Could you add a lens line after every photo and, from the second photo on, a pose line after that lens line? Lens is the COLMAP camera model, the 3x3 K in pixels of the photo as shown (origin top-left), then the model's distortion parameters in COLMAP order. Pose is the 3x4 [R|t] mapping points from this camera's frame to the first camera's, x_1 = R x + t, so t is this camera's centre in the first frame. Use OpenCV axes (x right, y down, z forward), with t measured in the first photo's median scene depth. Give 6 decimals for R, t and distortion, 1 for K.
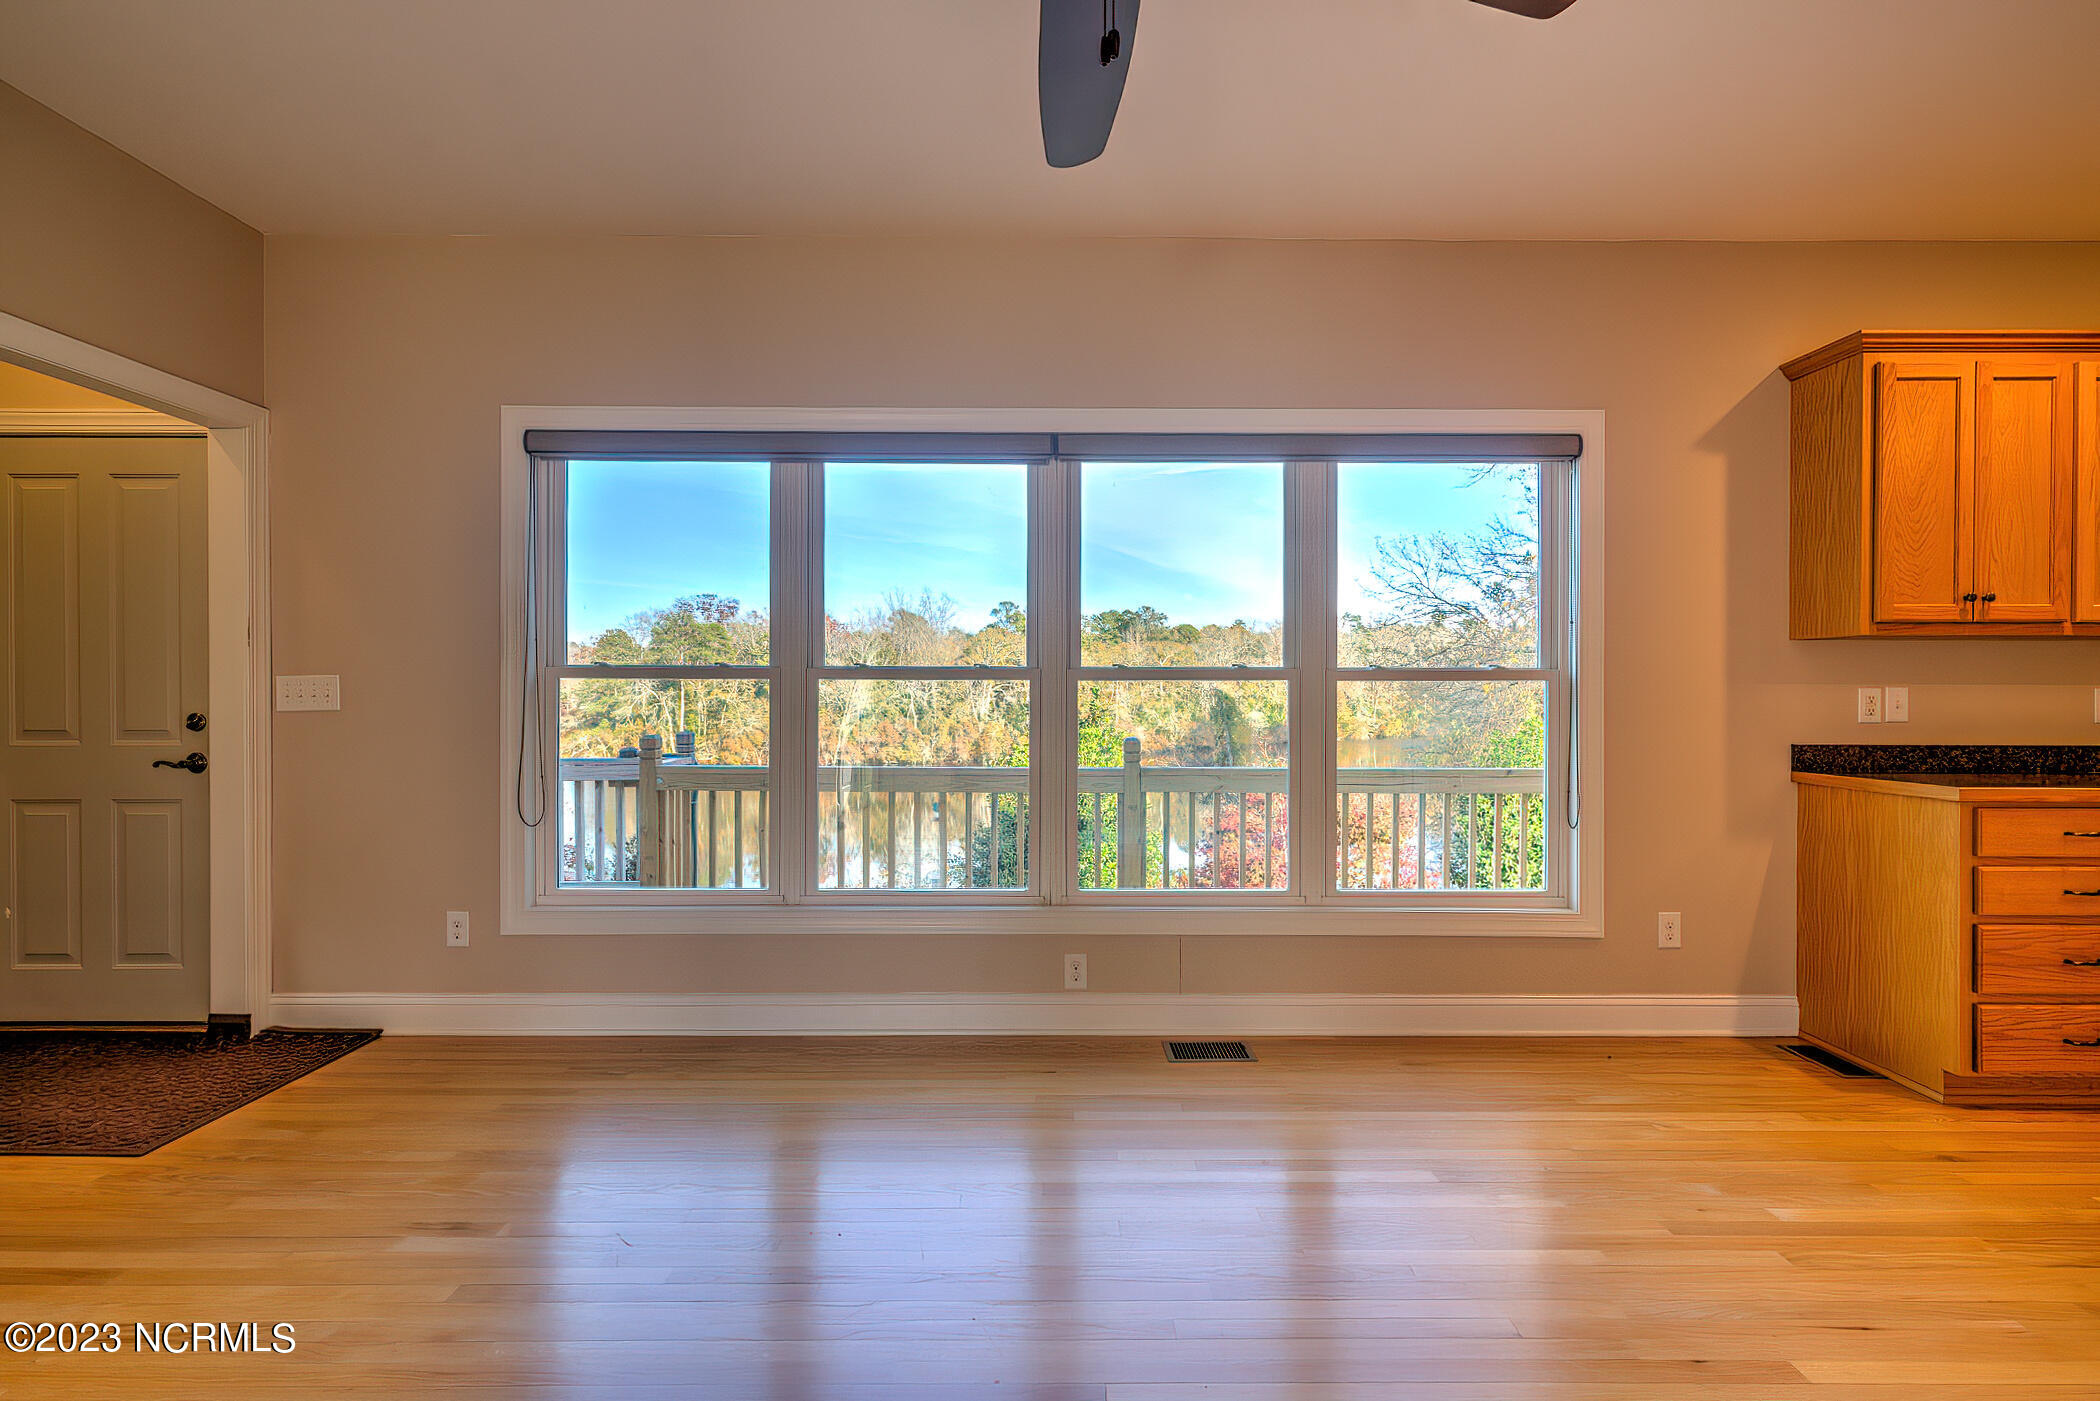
lens RADIAL K [[996.9, 0, 1044.4], [0, 996.9, 699.4], [0, 0, 1]] dist [-0.001029, 0.000159]
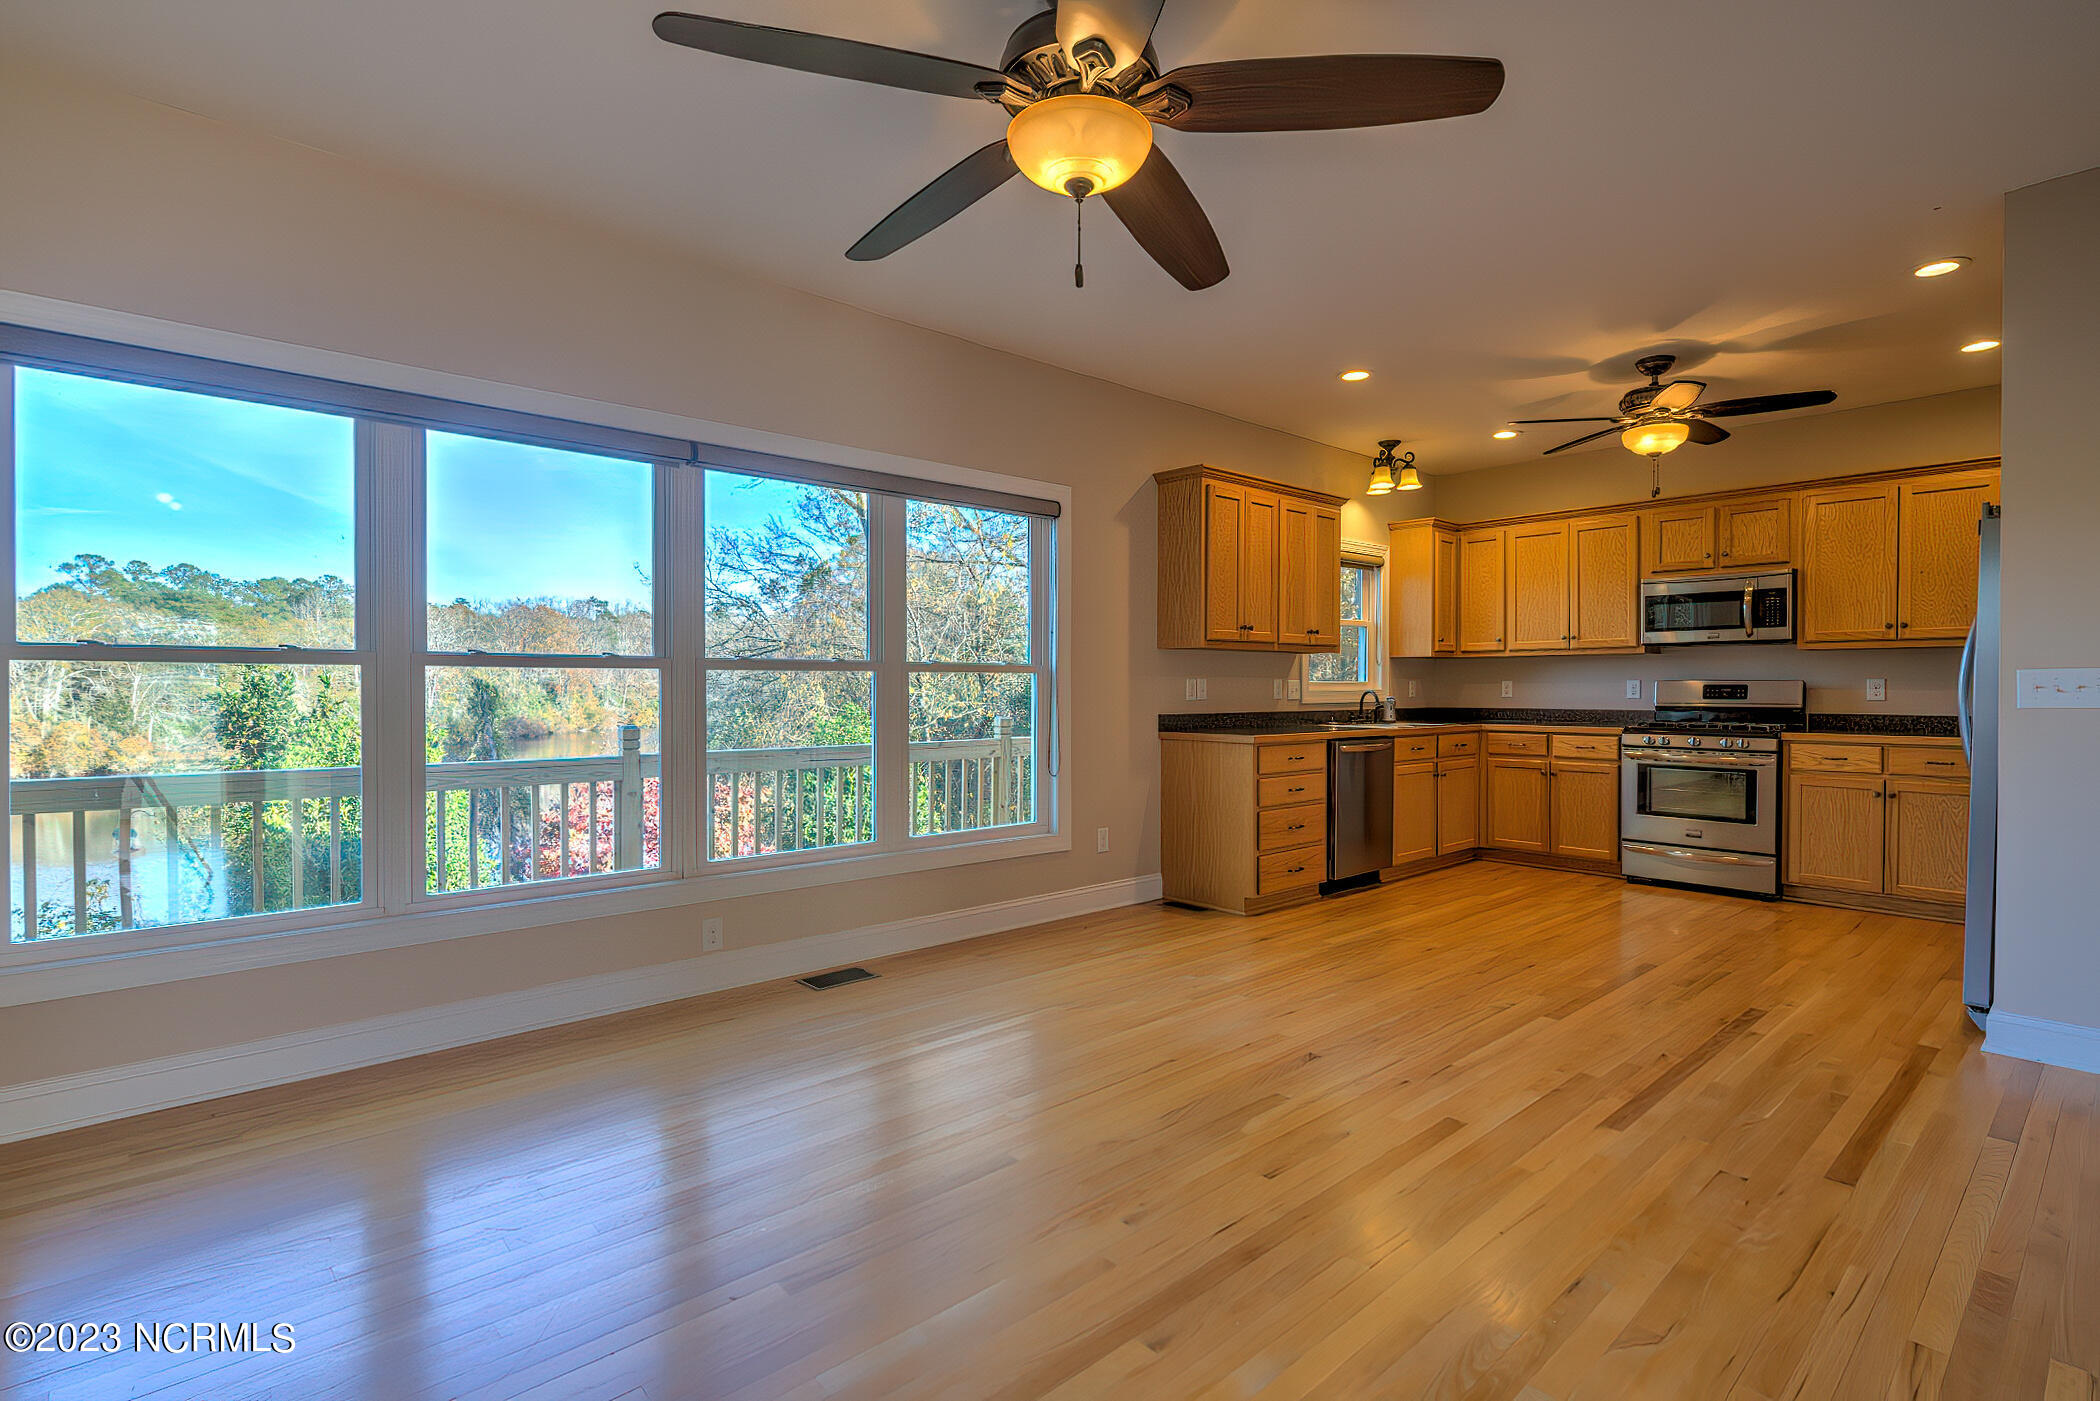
lens RADIAL K [[996.9, 0, 1044.4], [0, 996.9, 699.4], [0, 0, 1]] dist [-0.001029, 0.000159]
pose [[0.748982, -0.009931, 0.662516, -0.460434], [0.002520, 0.999923, 0.012140, 0.001330], [-0.662585, -0.007423, 0.748950, -0.069127]]
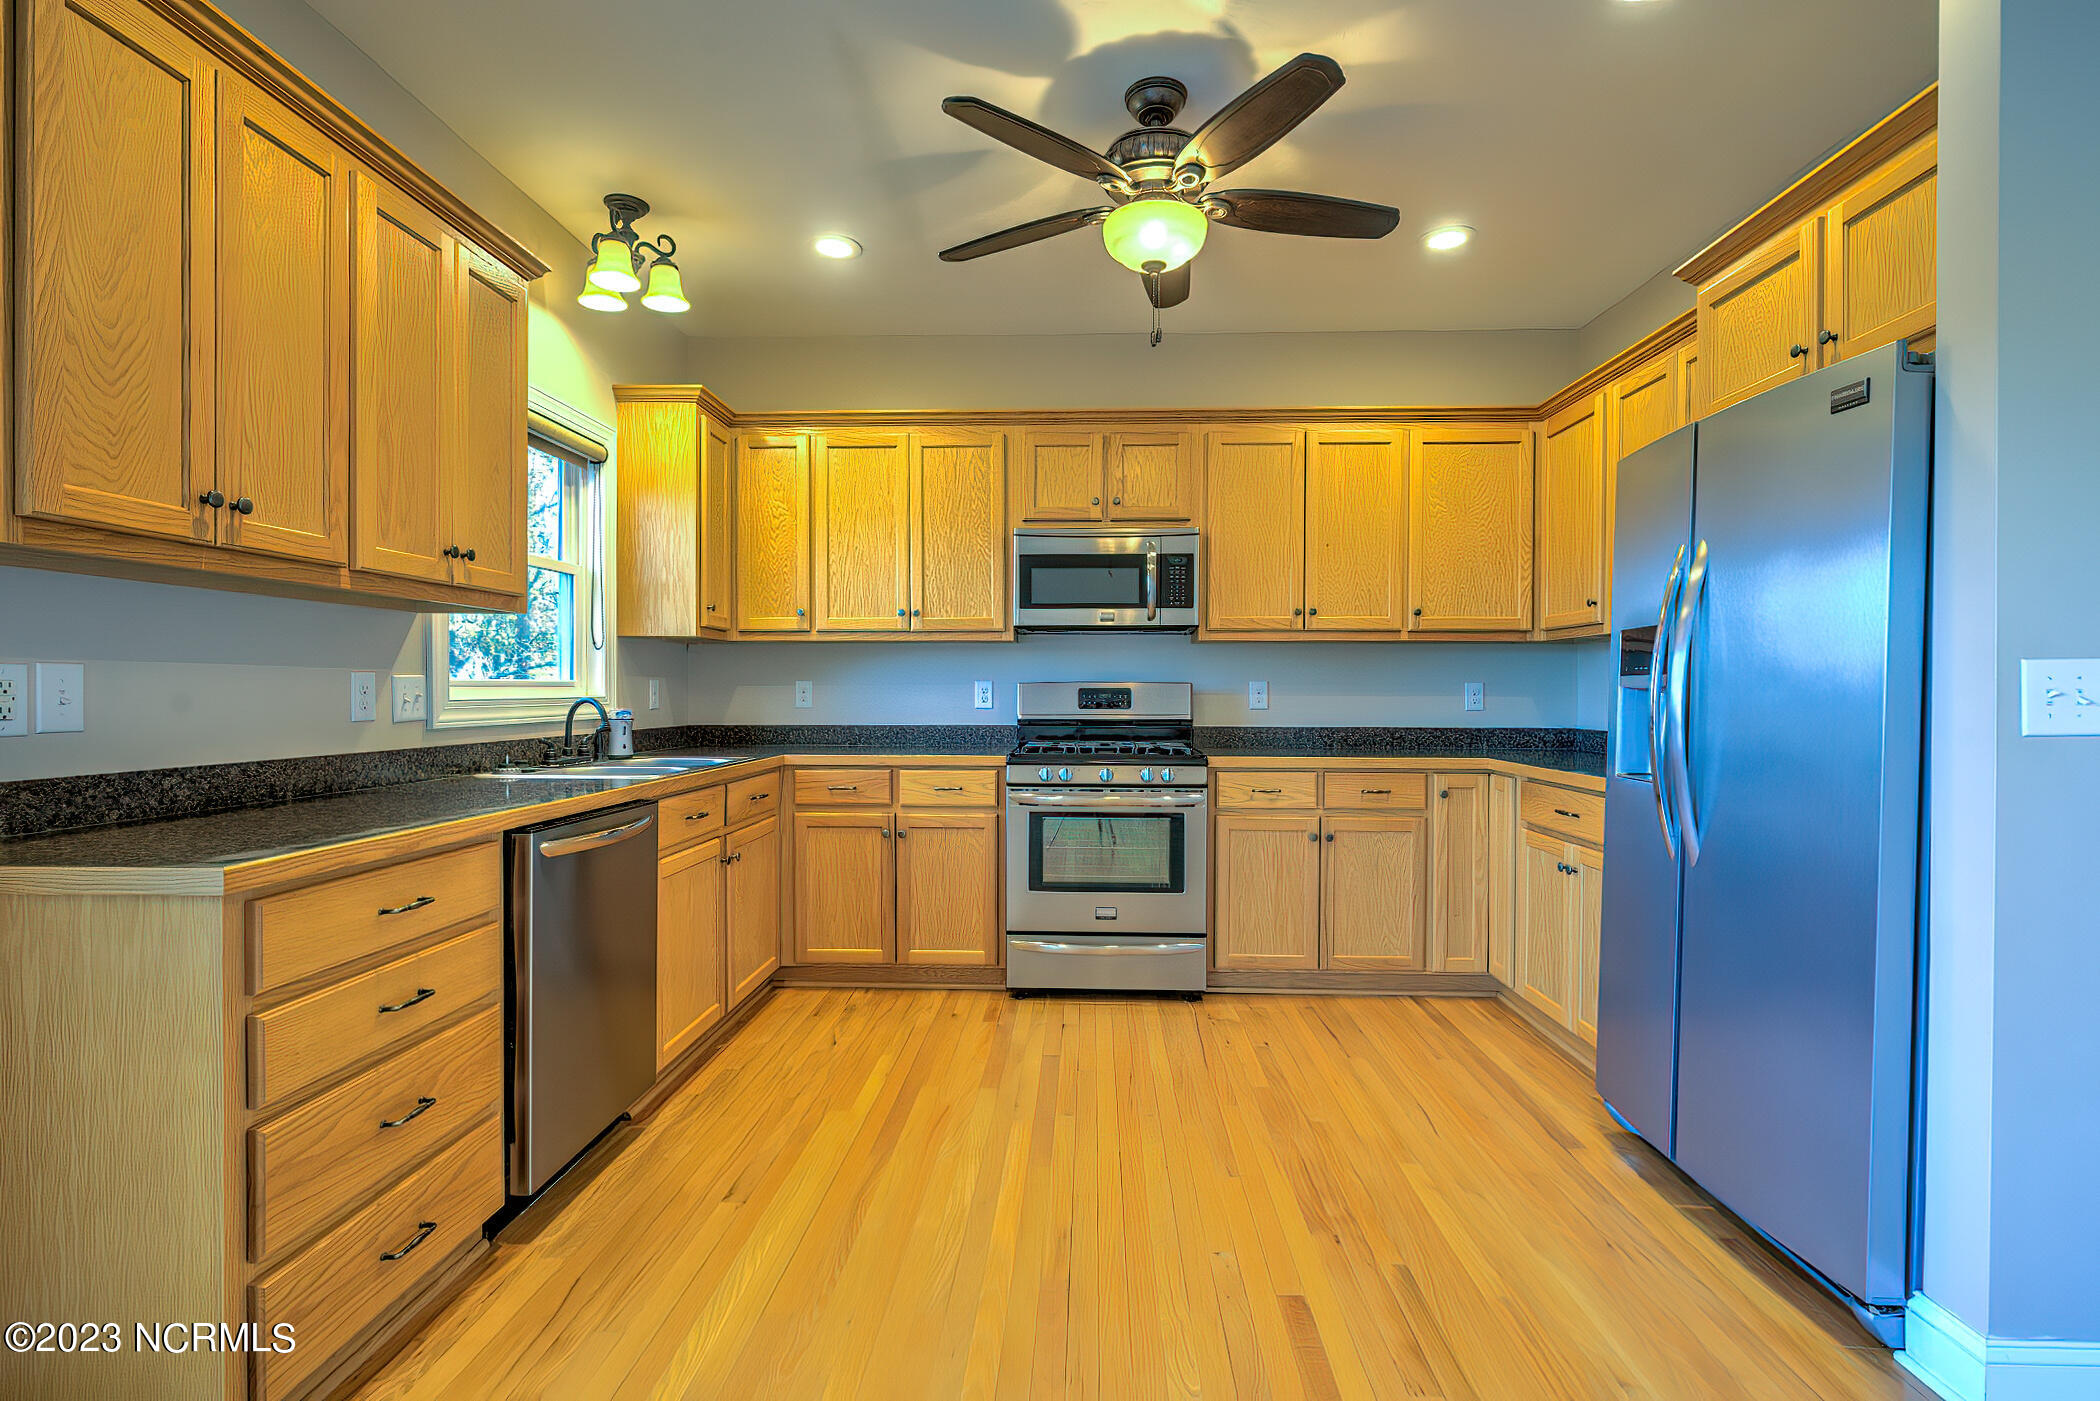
lens RADIAL K [[996.9, 0, 1044.4], [0, 996.9, 699.4], [0, 0, 1]] dist [-0.001029, 0.000159]
pose [[0.050281, -0.010244, 0.998683, 0.389285], [0.000204, 0.999947, 0.010247, 0.000790], [-0.998735, -0.000311, 0.050281, 0.494079]]
